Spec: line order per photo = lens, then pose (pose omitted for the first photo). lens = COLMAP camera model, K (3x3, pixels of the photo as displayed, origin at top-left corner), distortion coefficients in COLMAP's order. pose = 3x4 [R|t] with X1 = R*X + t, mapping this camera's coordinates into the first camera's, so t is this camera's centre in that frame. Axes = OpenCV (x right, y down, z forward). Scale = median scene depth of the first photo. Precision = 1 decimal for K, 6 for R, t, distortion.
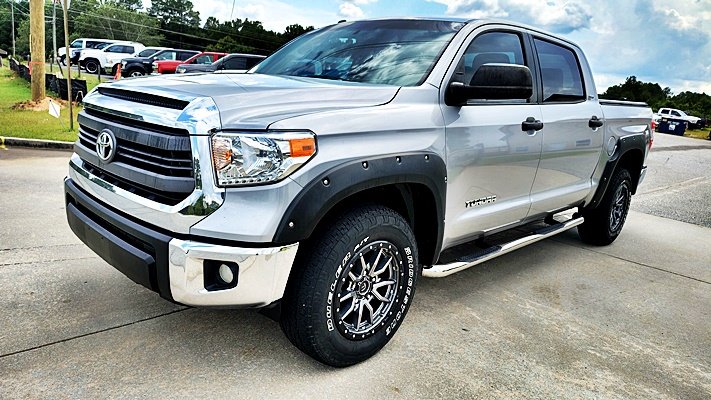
lens RADIAL K [[495.9, 0, 358.3], [0, 495.9, 196.8], [0, 0, 1]] dist [-0.000759, -0.005812]
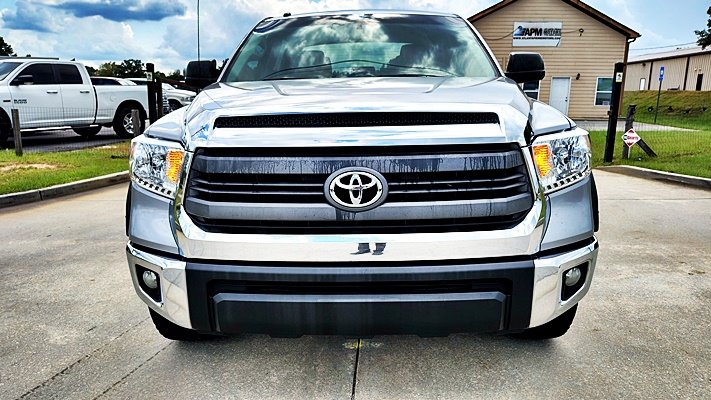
lens RADIAL K [[495.9, 0, 358.3], [0, 495.9, 196.8], [0, 0, 1]] dist [-0.000759, -0.005812]
pose [[0.737883, -0.238207, 0.631495, -0.843854], [0.224634, 0.968981, 0.103033, -0.143691], [-0.636450, 0.065829, 0.768504, 0.354918]]
